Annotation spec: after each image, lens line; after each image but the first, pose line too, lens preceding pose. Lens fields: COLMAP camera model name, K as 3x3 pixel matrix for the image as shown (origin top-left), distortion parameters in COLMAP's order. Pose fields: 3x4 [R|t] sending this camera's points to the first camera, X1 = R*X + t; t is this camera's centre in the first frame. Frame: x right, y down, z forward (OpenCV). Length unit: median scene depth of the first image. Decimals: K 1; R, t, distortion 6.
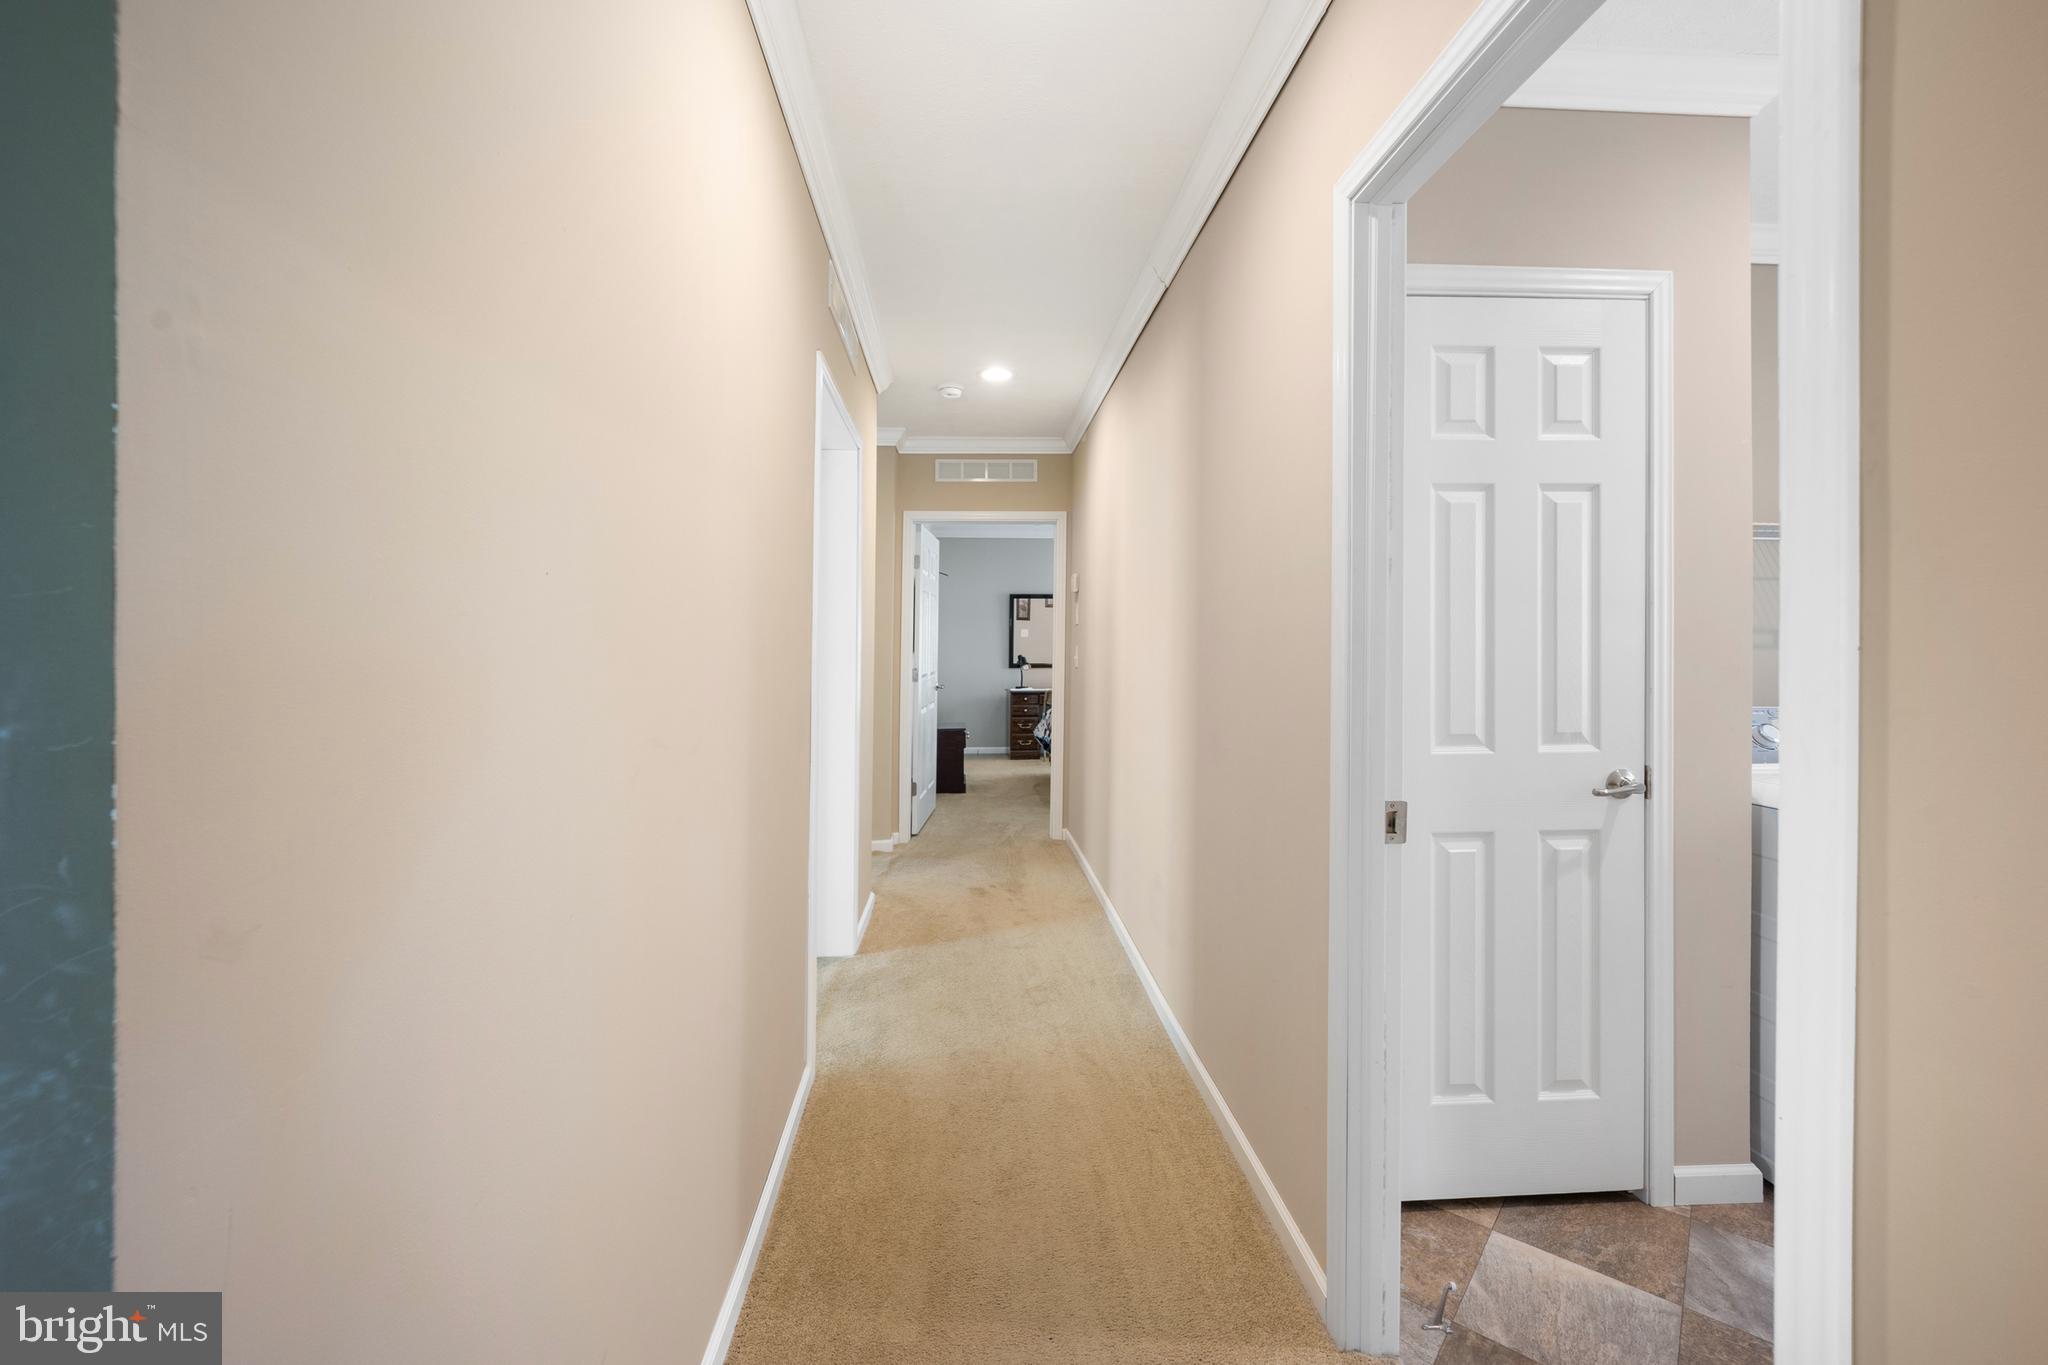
lens RADIAL K [[802.6, 0, 1023.7], [0, 802.6, 639.2], [0, 0, 1]] dist [0.000815, -0.000032]
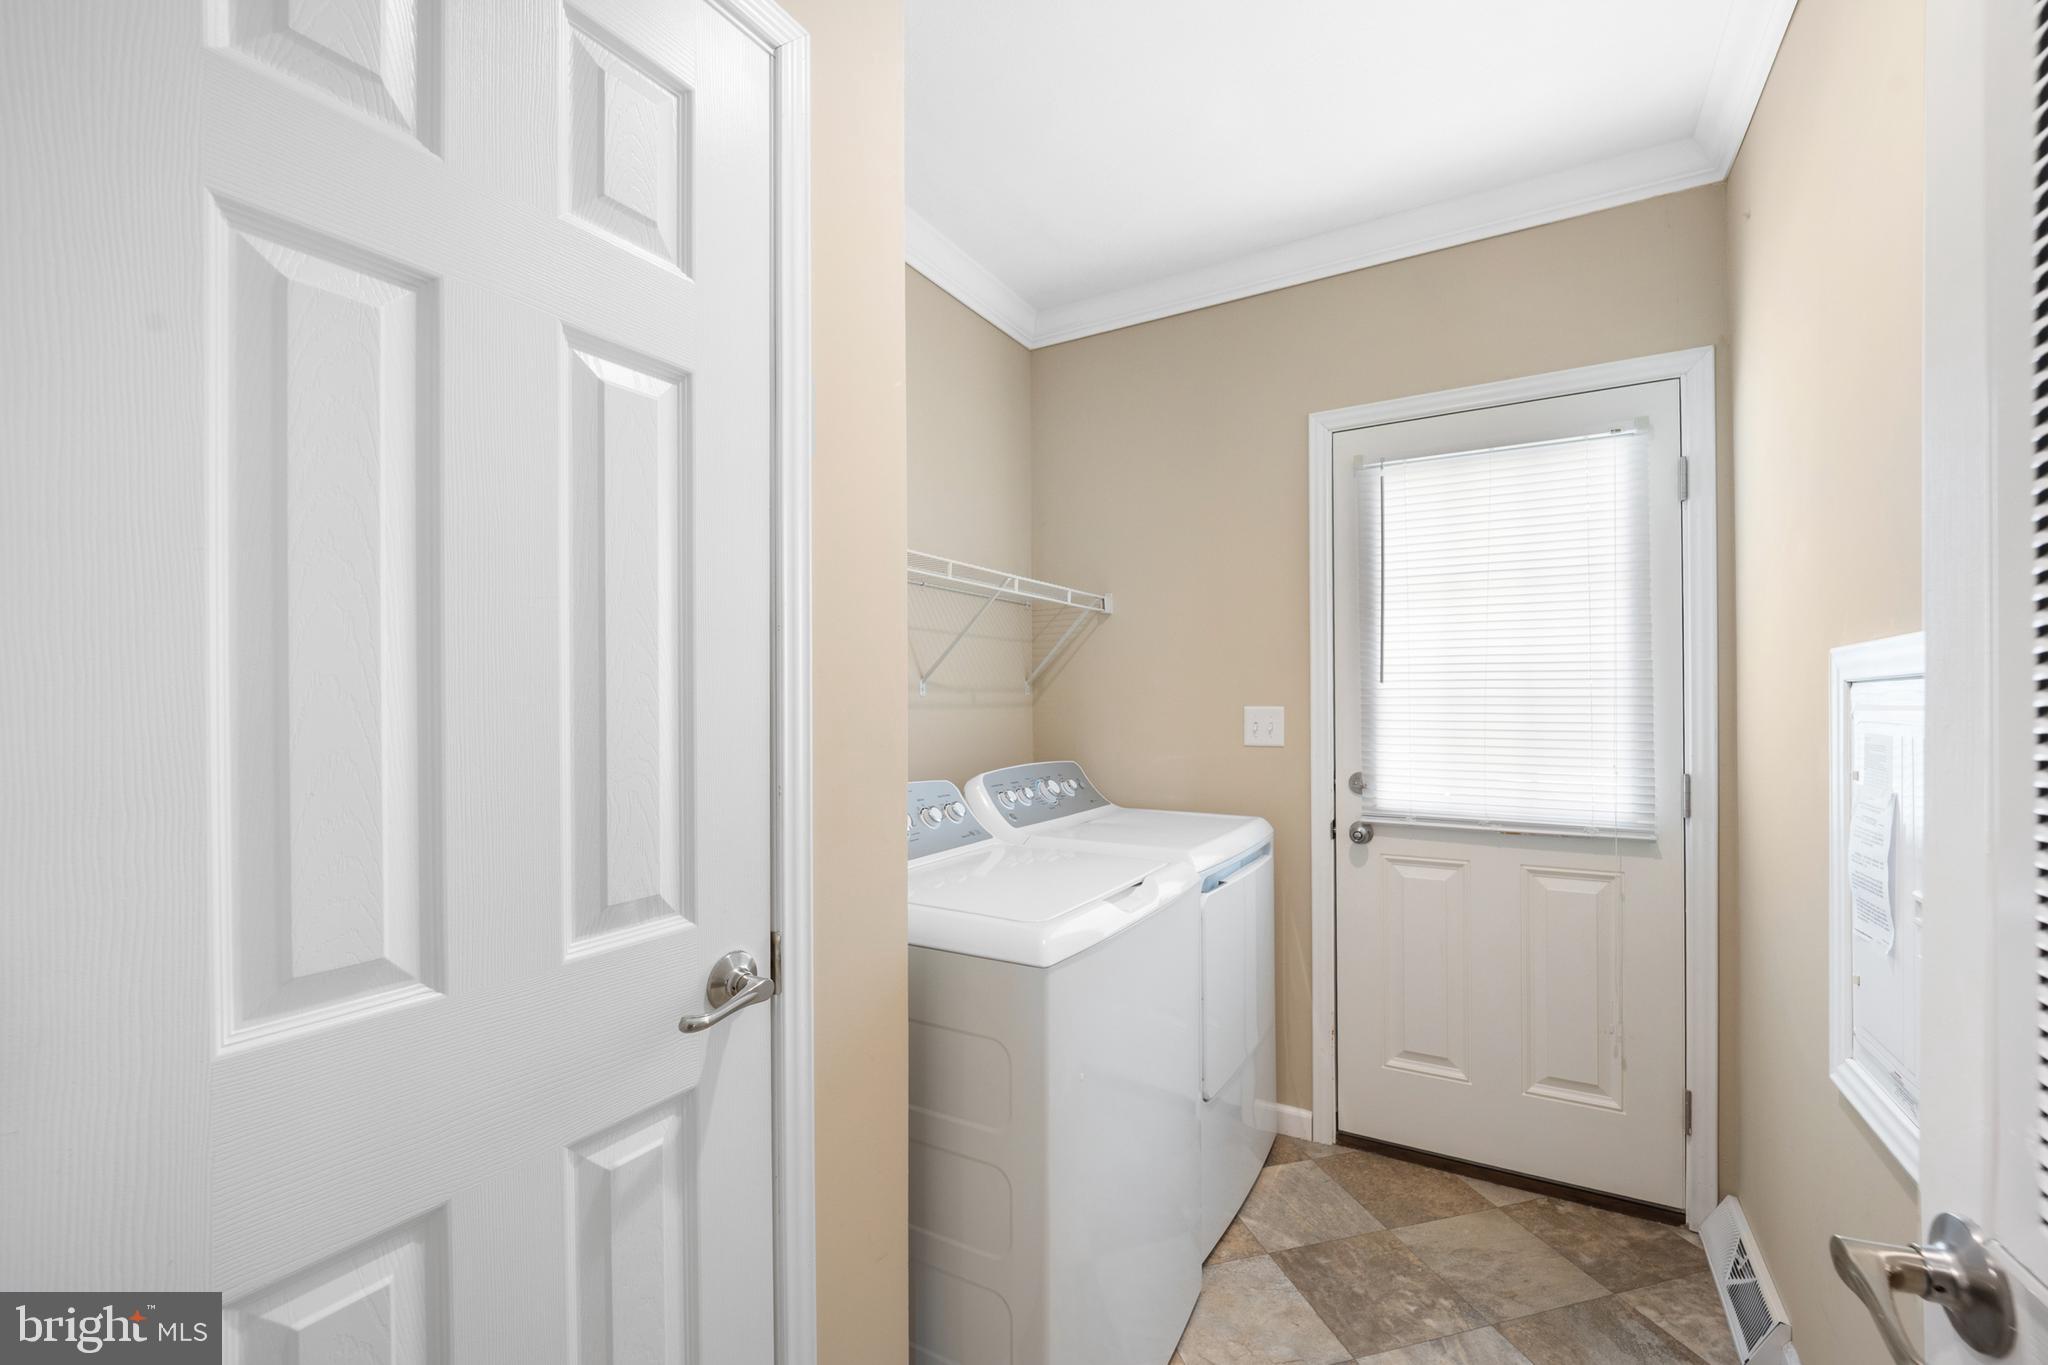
lens RADIAL K [[840.2, 0, 1012.7], [0, 840.2, 700.3], [0, 0, 1]] dist [-0.009113, -0.000209]
pose [[0.588432, -0.003285, 0.808540, 0.423492], [0.005078, 0.999987, 0.000367, 0.004718], [-0.808531, 0.003890, 0.588441, 0.549120]]
